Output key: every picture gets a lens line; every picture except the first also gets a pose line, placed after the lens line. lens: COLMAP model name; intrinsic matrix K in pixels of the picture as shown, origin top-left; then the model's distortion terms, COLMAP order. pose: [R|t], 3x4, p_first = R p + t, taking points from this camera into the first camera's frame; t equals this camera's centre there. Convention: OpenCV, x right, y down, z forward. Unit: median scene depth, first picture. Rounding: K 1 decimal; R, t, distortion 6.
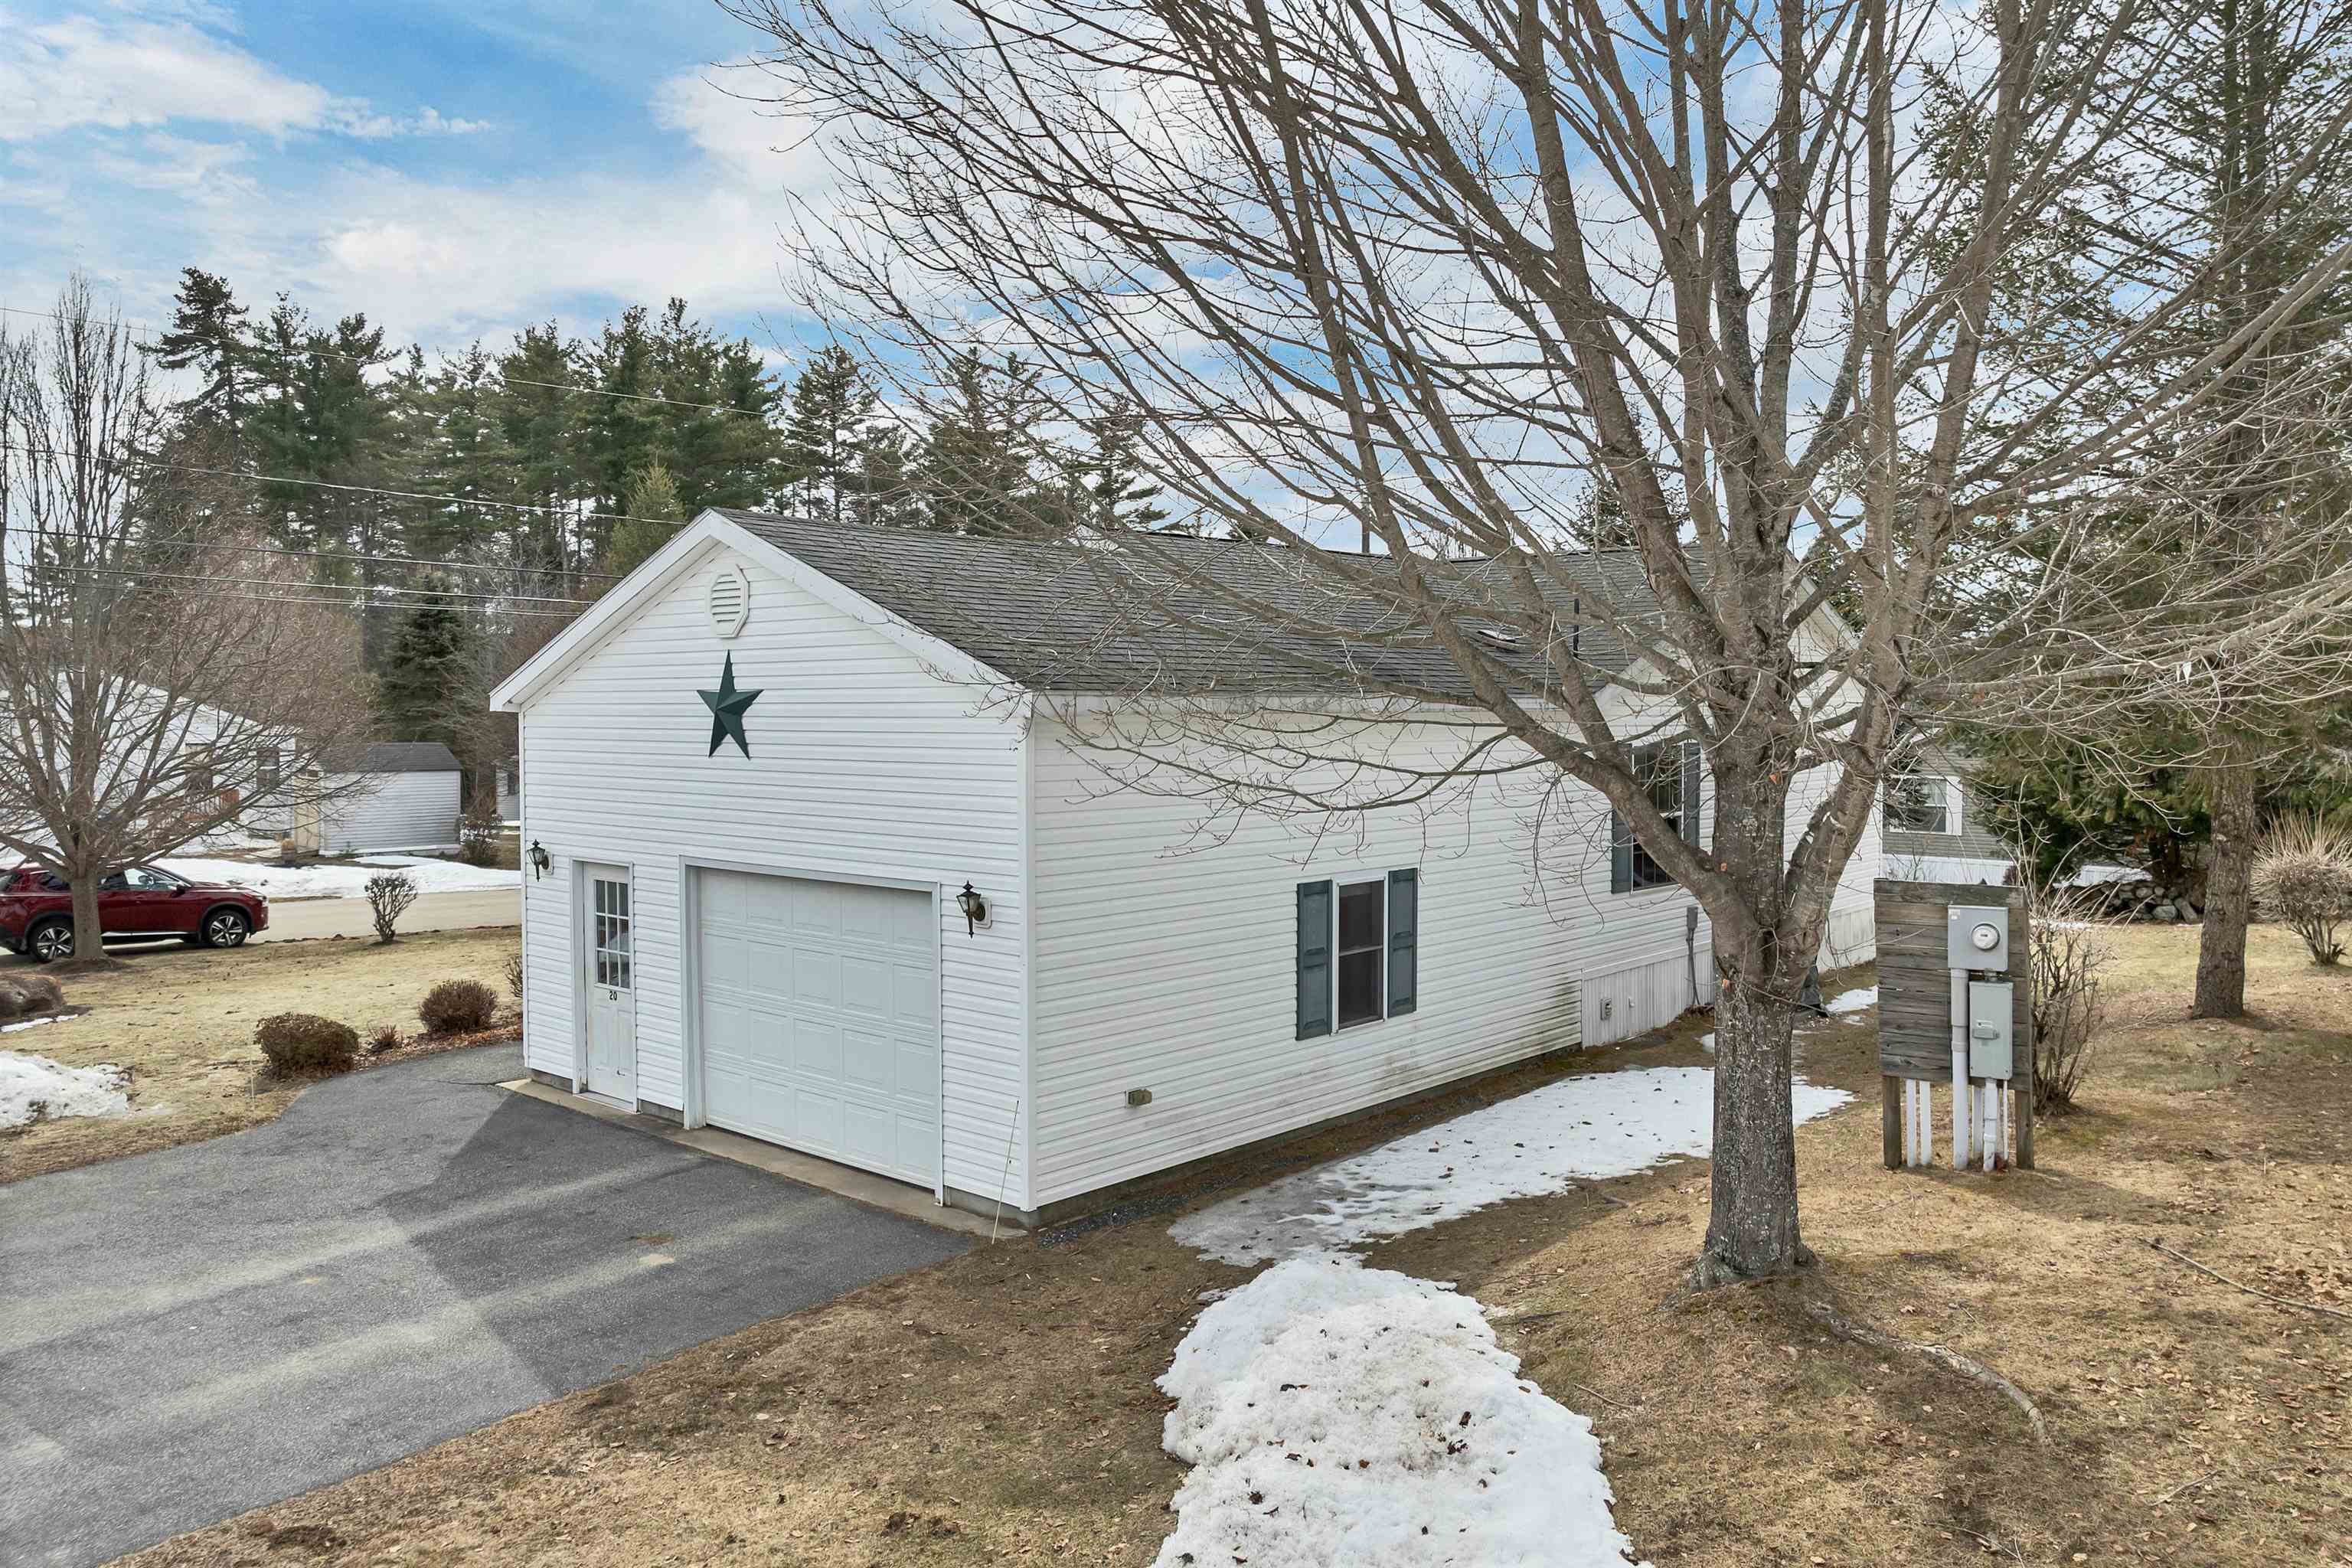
lens RADIAL K [[1686.7, 0, 1185.8], [0, 1686.7, 767.3], [0, 0, 1]] dist [-0.031410, 0.001858]
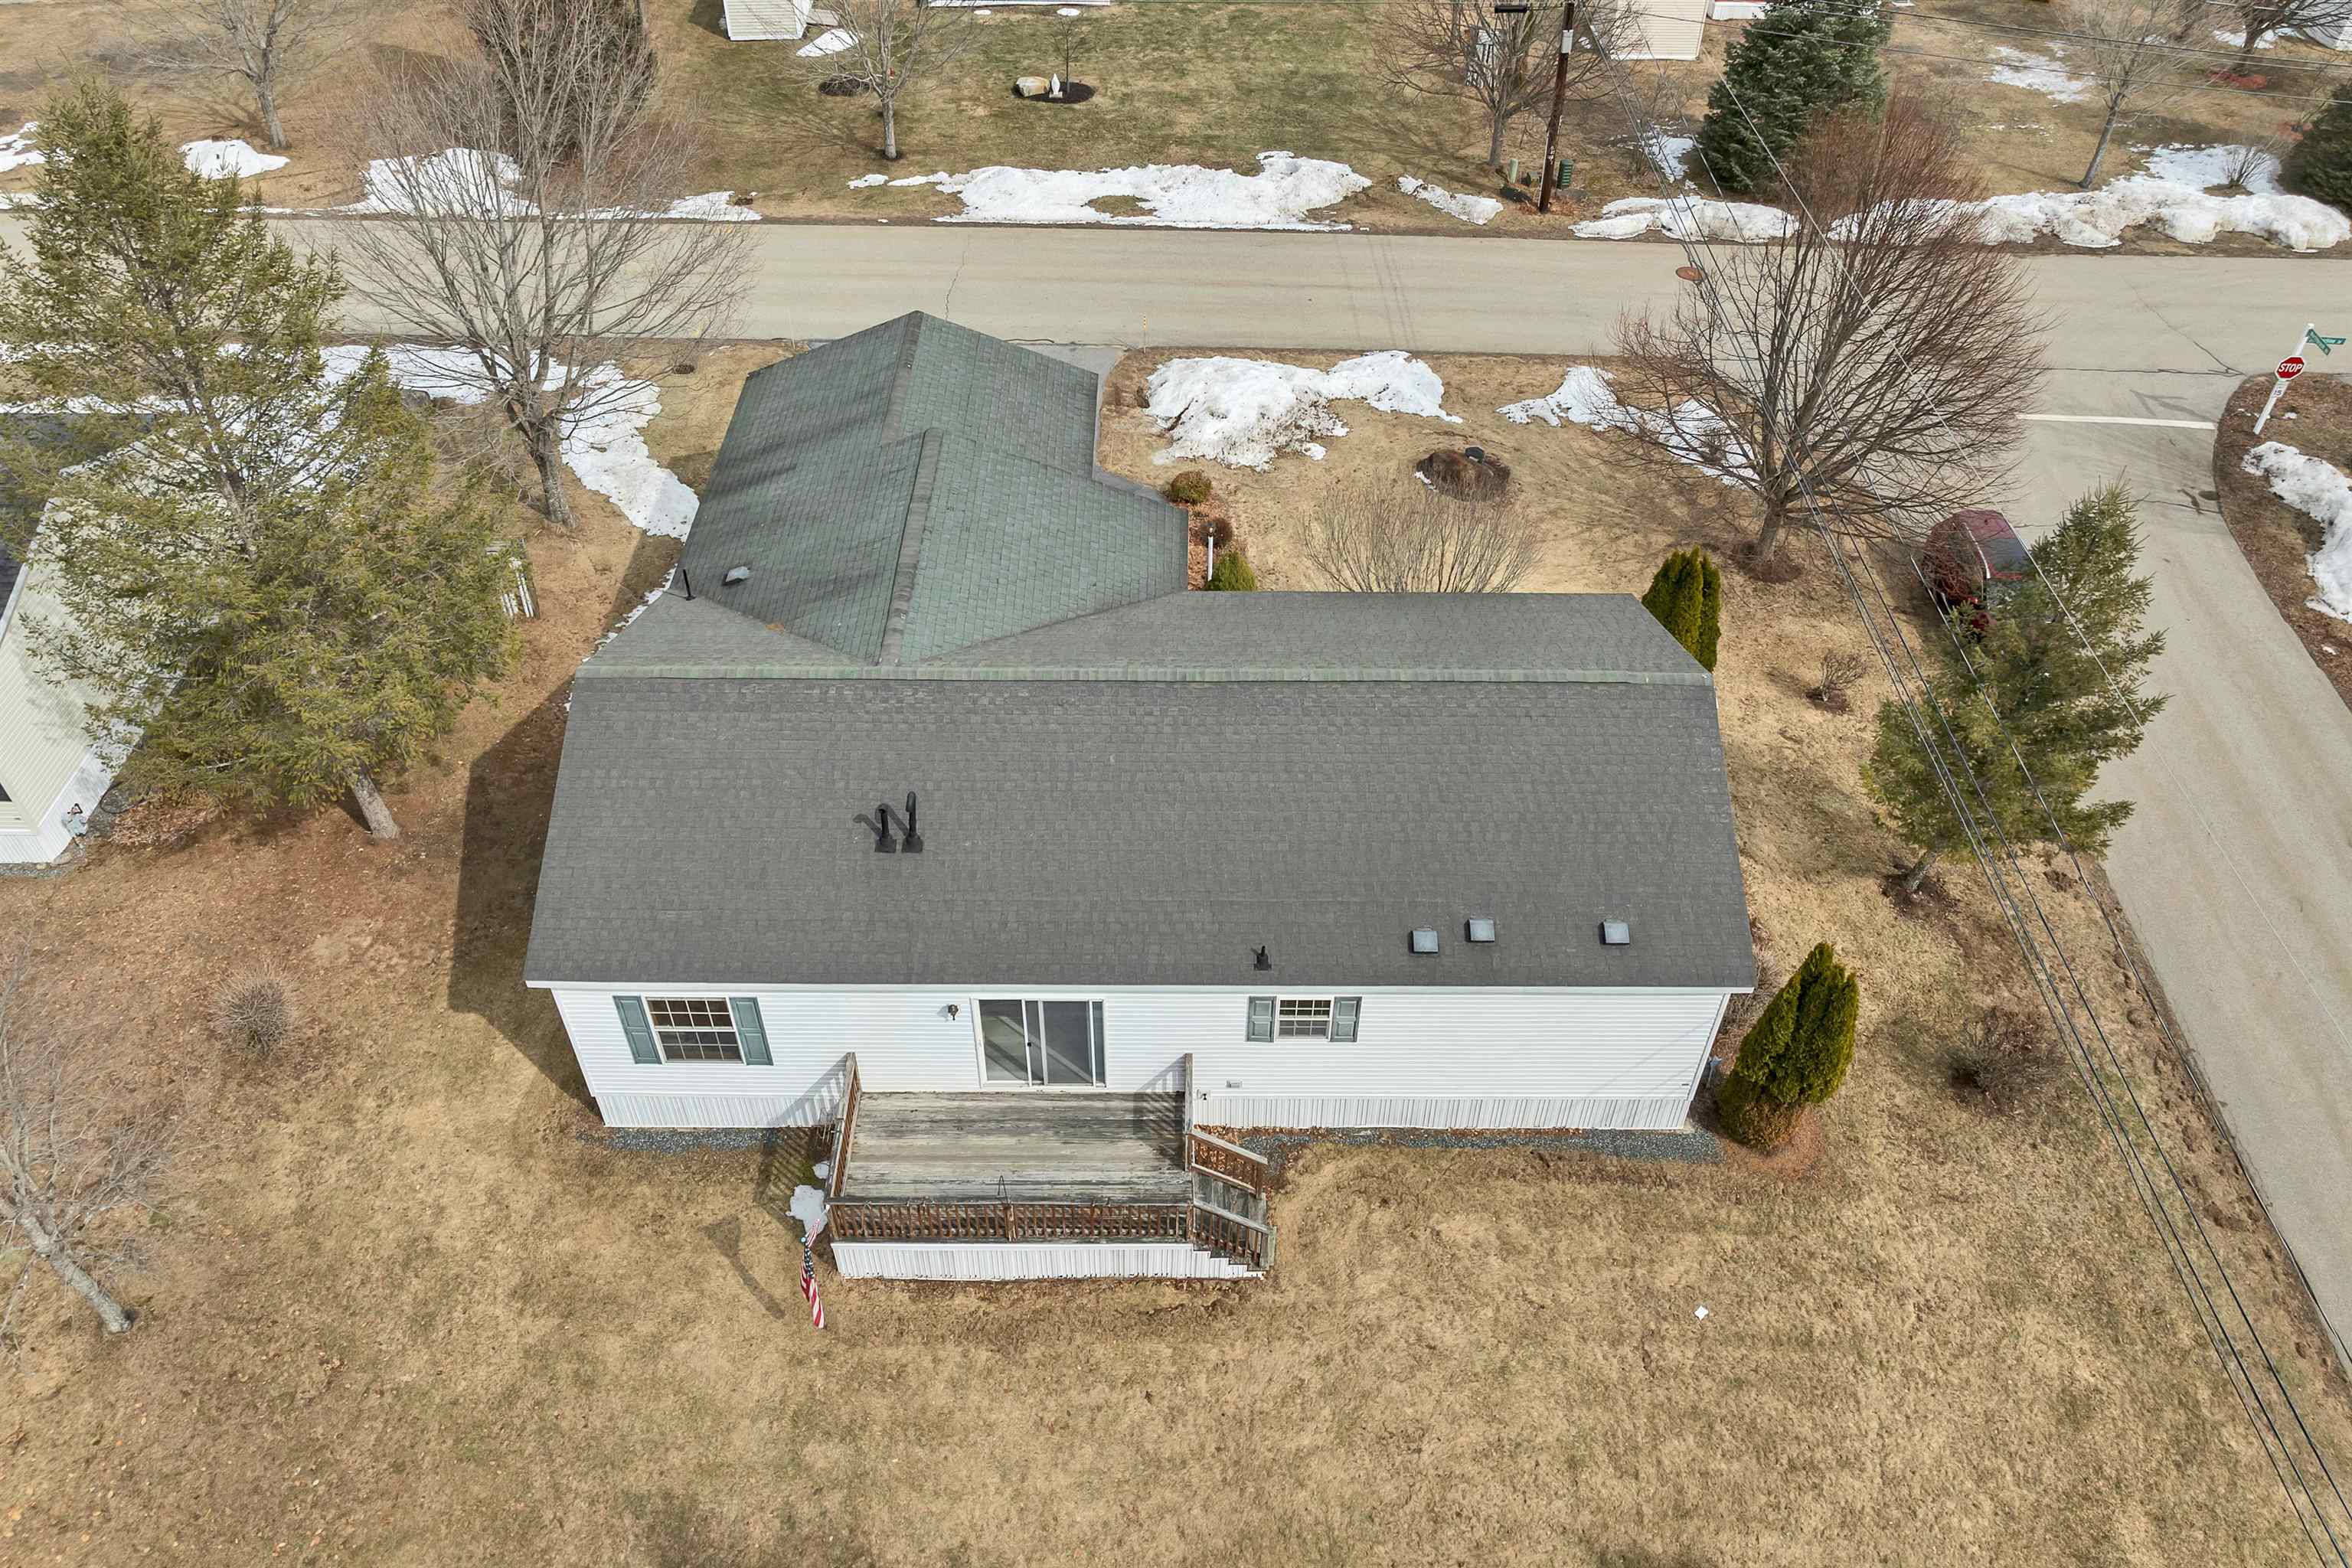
lens RADIAL K [[1694.0, 0, 1185.0], [0, 1694.0, 758.8], [0, 0, 1]] dist [-0.040964, 0.004272]
pose [[-0.748044, 0.442663, -0.494449, 1.111054], [-0.032779, 0.719492, 0.693727, -1.636234], [0.662839, 0.535146, -0.523701, 3.327582]]
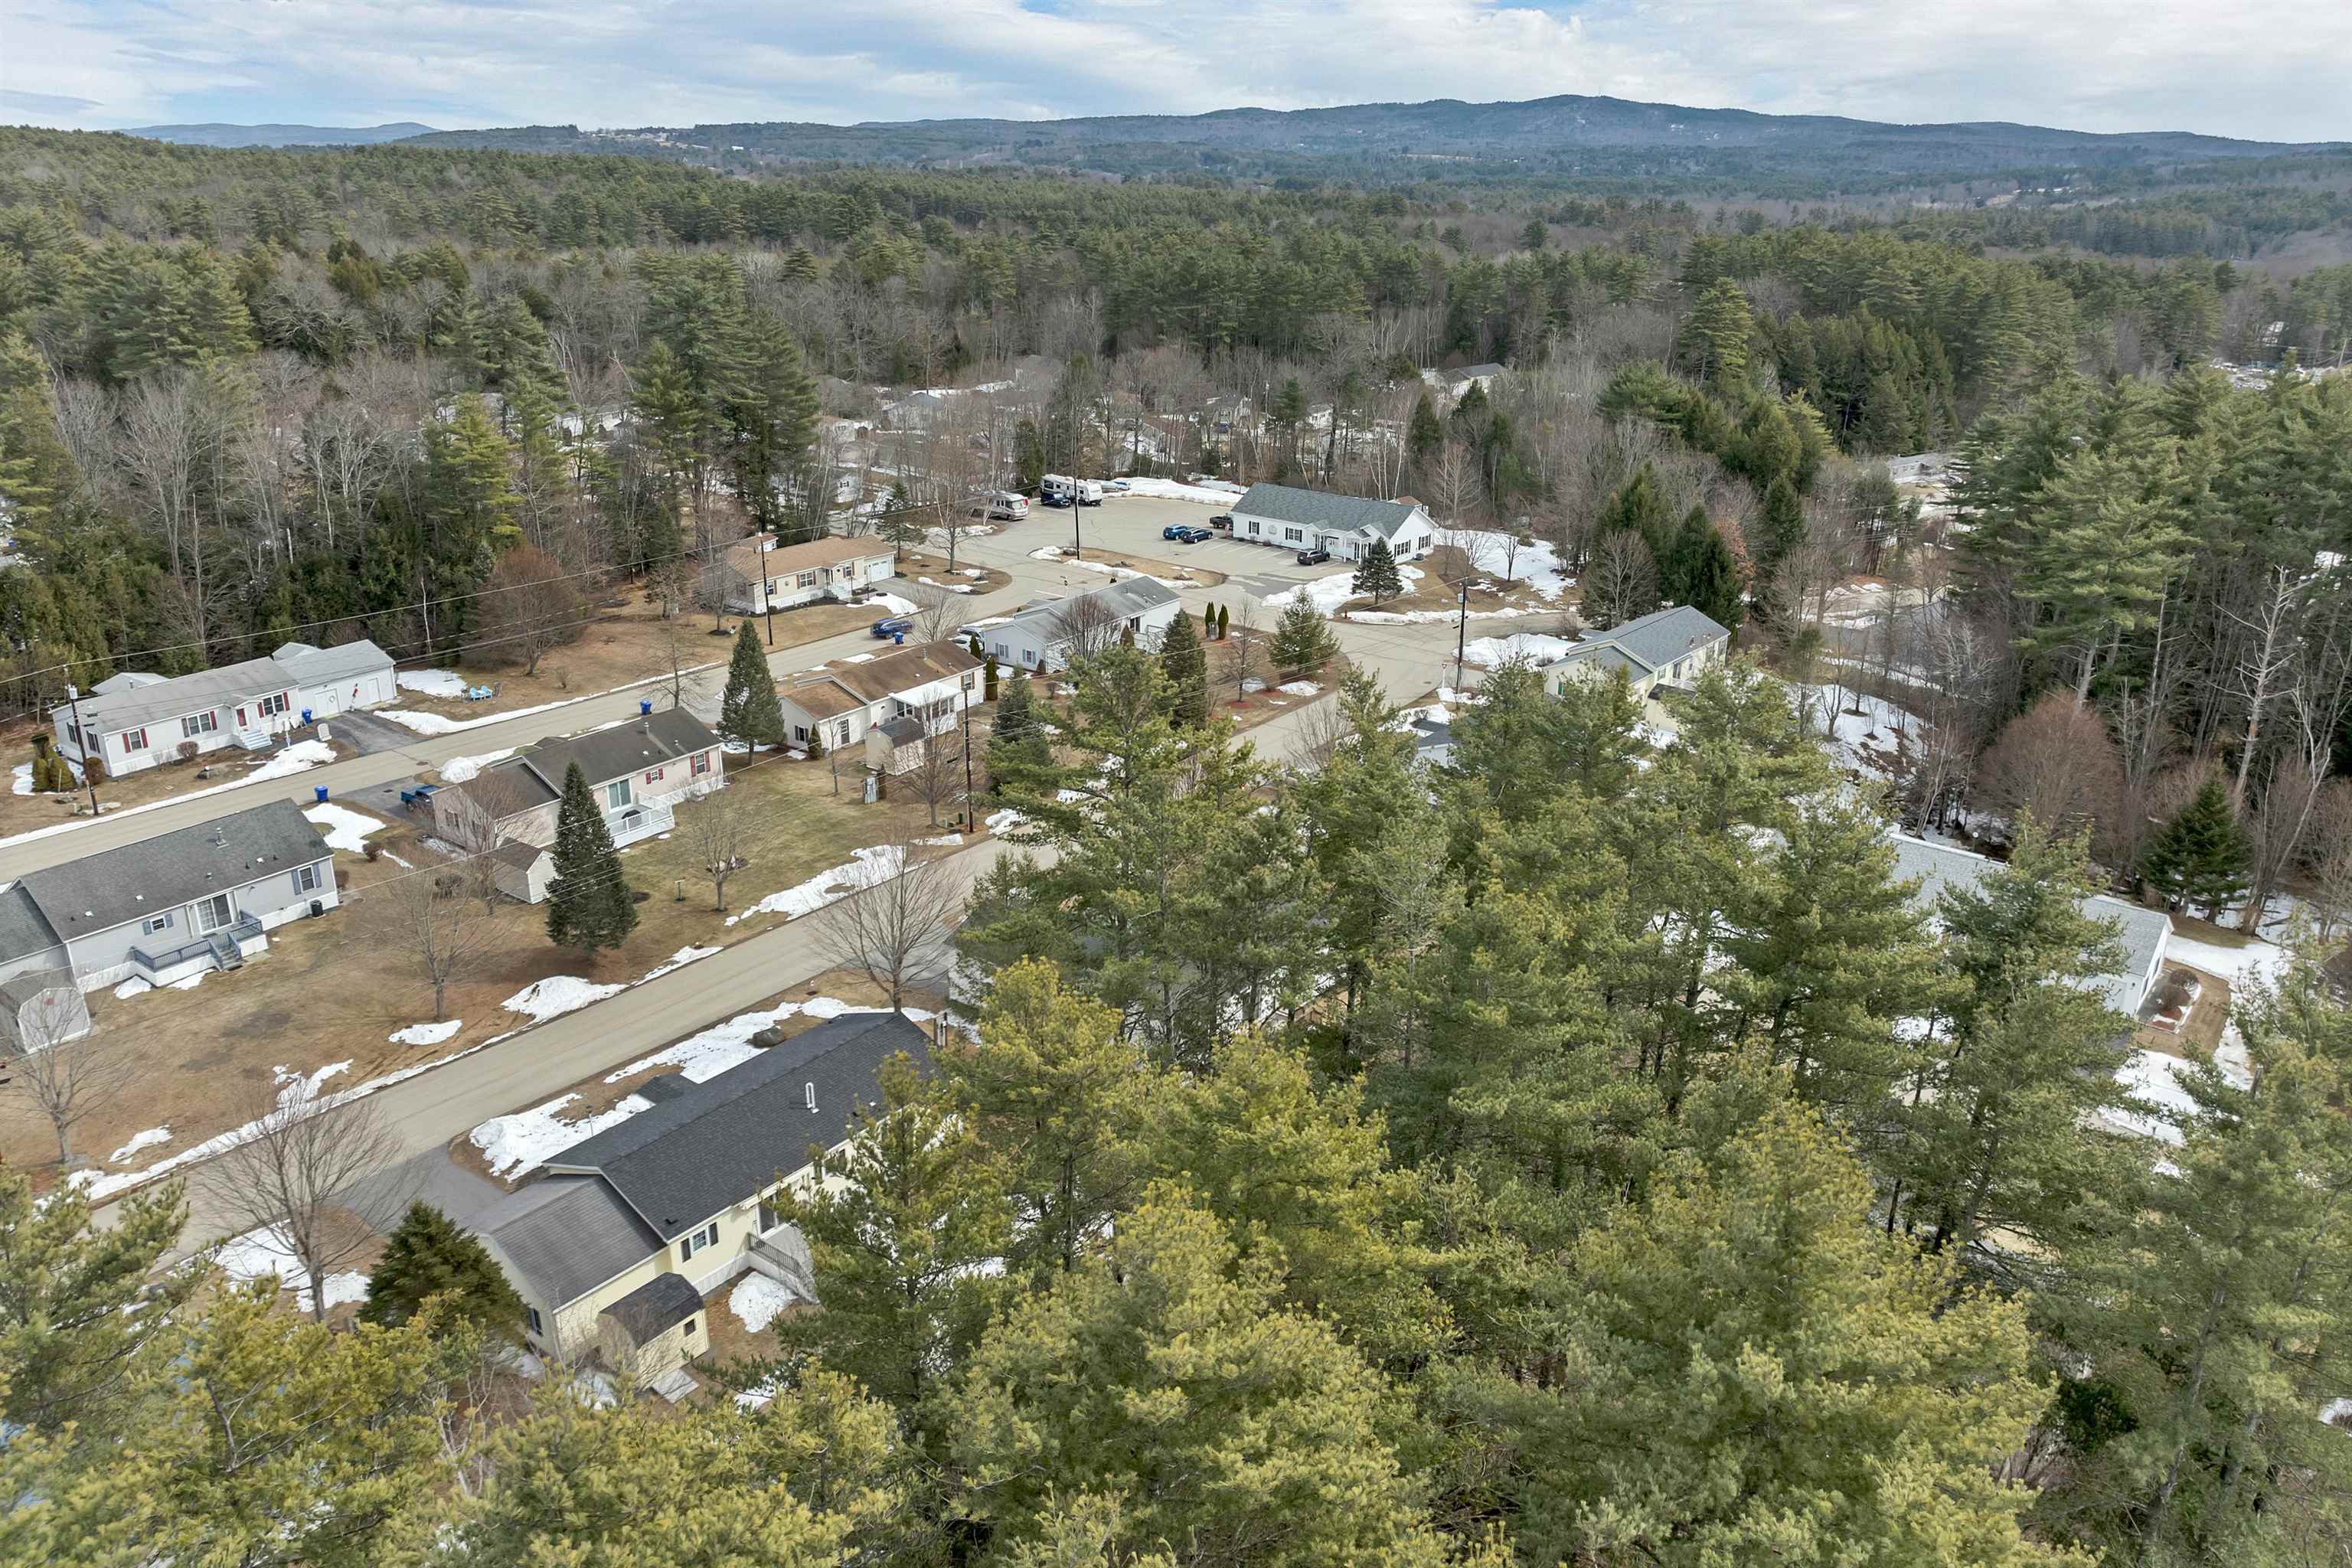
lens RADIAL K [[1686.7, 0, 1185.8], [0, 1686.7, 767.3], [0, 0, 1]] dist [-0.031410, 0.001858]
pose [[0.071204, 0.341982, -0.937005, 7.125404], [-0.043351, 0.939563, 0.339622, -3.550166], [0.996519, 0.016438, 0.081726, 1.382185]]
